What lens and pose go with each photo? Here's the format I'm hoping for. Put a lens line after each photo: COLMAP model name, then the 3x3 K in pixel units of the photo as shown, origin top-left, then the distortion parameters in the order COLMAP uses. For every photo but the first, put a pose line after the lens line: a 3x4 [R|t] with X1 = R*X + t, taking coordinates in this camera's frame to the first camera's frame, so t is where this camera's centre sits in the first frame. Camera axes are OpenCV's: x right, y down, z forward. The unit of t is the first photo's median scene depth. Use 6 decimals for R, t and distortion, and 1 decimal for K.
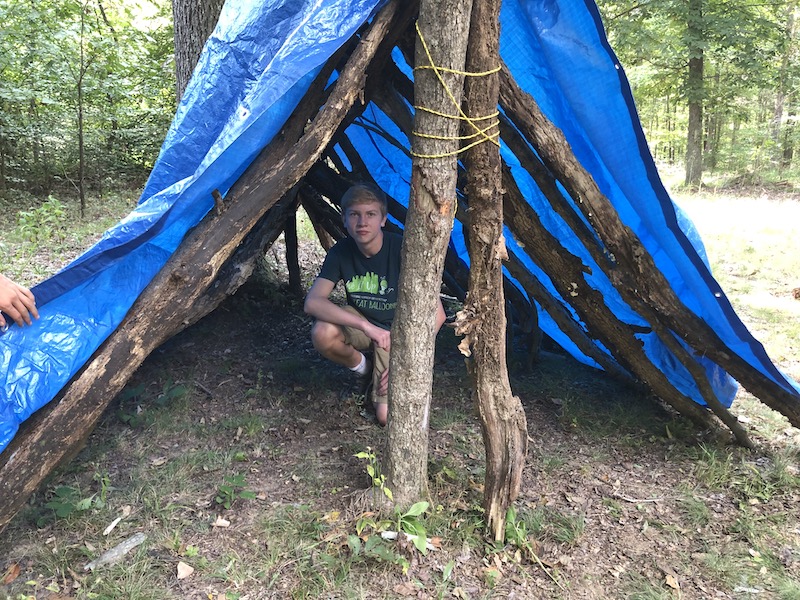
lens RADIAL K [[664.3, 0, 410.2], [0, 664.3, 292.3], [0, 0, 1]] dist [0.048400, -0.052666]
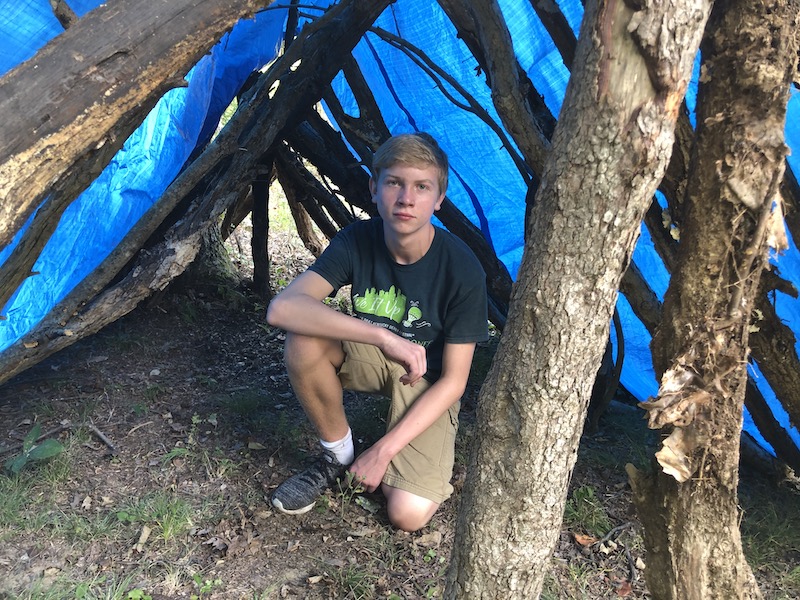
lens RADIAL K [[667.6, 0, 410.0], [0, 667.6, 292.3], [0, 0, 1]] dist [0.011095, -0.002811]
pose [[0.996579, 0.066242, 0.049416, -0.089504], [-0.065630, 0.997747, -0.013900, -0.002102], [-0.050226, 0.010609, 0.998682, 0.509485]]
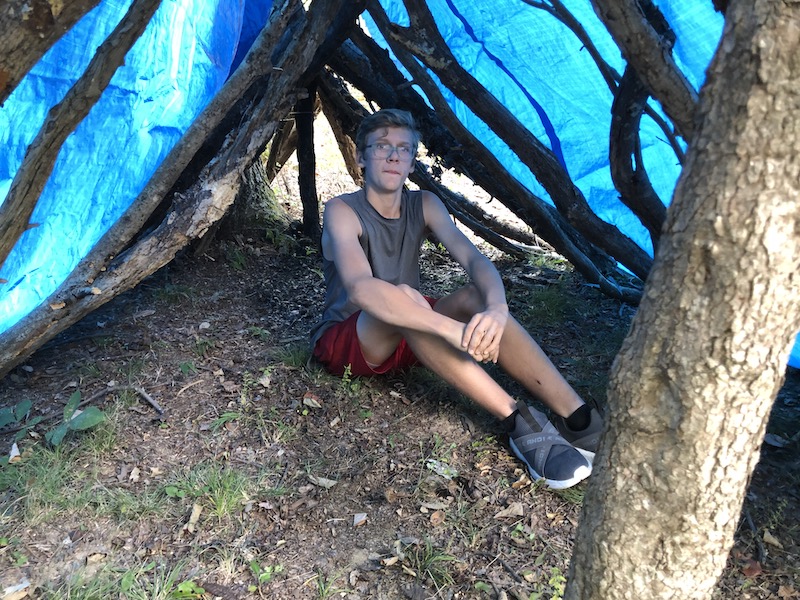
lens RADIAL K [[664.3, 0, 410.2], [0, 664.3, 292.3], [0, 0, 1]] dist [0.048400, -0.052666]
pose [[0.999394, 0.022598, -0.026475, -0.101989], [-0.020245, 0.996091, 0.085987, -0.004159], [0.028315, -0.085398, 0.995944, 0.622505]]
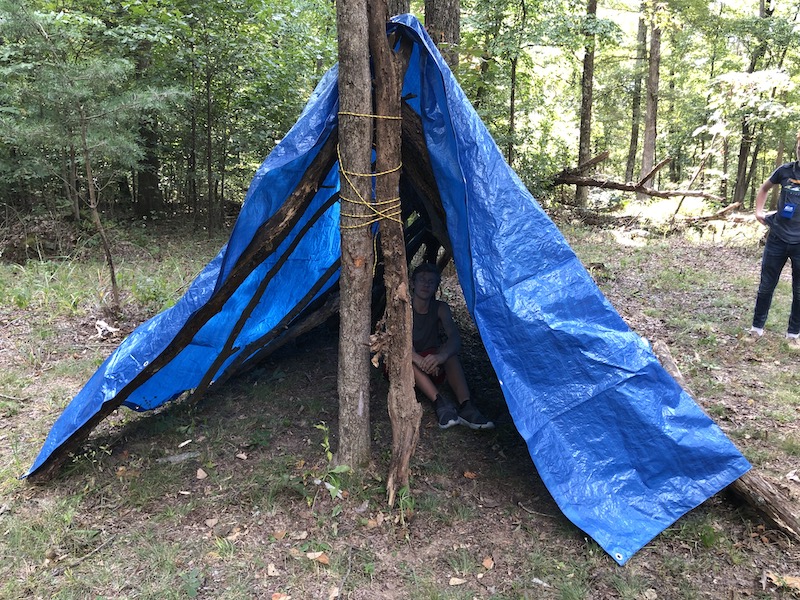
lens RADIAL K [[664.3, 0, 410.2], [0, 664.3, 292.3], [0, 0, 1]] dist [0.048400, -0.052666]
pose [[0.894302, 0.084504, -0.439413, 0.656477], [-0.106696, 0.993952, -0.026001, -0.027259], [0.434558, 0.070136, 0.897909, -0.217146]]
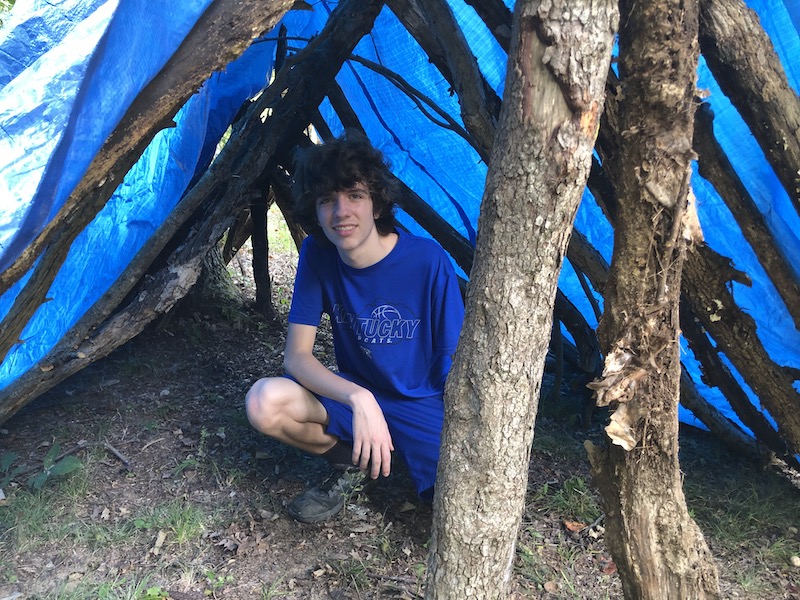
lens RADIAL K [[667.9, 0, 413.6], [0, 667.9, 296.4], [0, 0, 1]] dist [0.009686, -0.004462]
pose [[0.999018, 0.014794, 0.041752, -0.066473], [-0.013541, 0.999455, -0.030119, 0.005475], [-0.042175, 0.029524, 0.998674, 0.456299]]
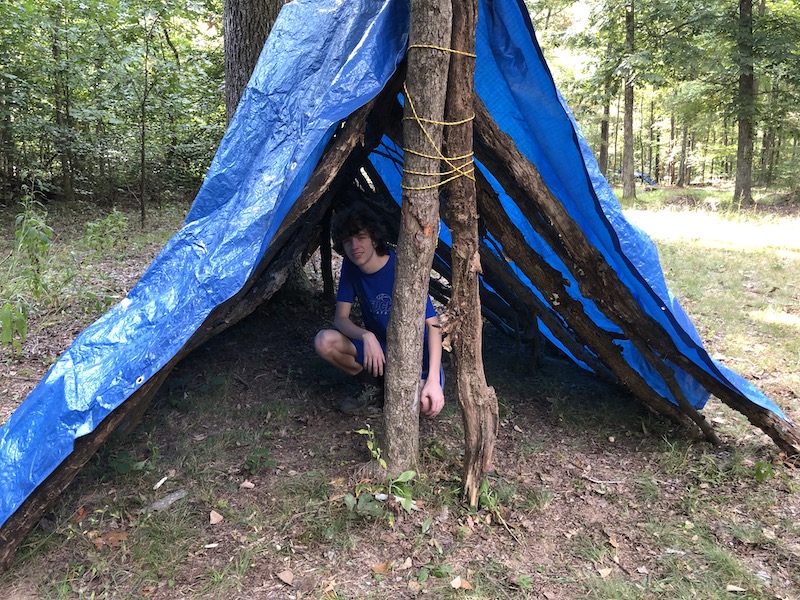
lens RADIAL K [[663.8, 0, 419.2], [0, 663.8, 297.9], [0, 0, 1]] dist [0.104199, -0.220158]
pose [[0.997898, 0.017942, -0.062269, 0.093412], [-0.018580, 0.999780, -0.009686, 0.009858], [0.062082, 0.010823, 0.998012, -0.190337]]
